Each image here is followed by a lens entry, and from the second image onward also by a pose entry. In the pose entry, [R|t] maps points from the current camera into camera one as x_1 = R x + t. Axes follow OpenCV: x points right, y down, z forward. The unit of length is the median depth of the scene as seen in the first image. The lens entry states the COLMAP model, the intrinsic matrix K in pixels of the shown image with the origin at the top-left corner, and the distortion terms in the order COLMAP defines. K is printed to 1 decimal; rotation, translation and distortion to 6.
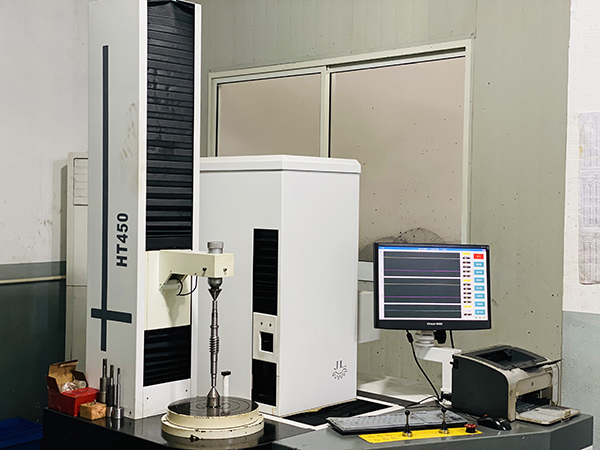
lens RADIAL K [[890.7, 0, 302.1], [0, 890.7, 224.0], [0, 0, 1]] dist [0.081178, 0.000000]
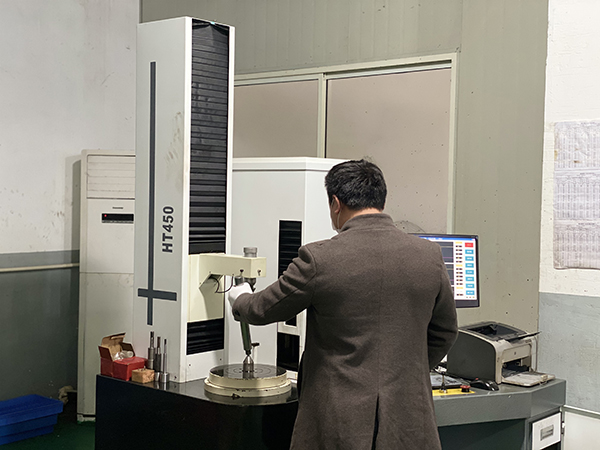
lens RADIAL K [[890.7, 0, 297.9], [0, 890.7, 222.1], [0, 0, 1]] dist [0.081178, 0.000000]
pose [[0.999208, 0.003884, 0.039610, -0.074848], [-0.004125, 0.999974, 0.005996, 0.000489], [-0.039586, -0.006155, 0.999197, -0.160910]]
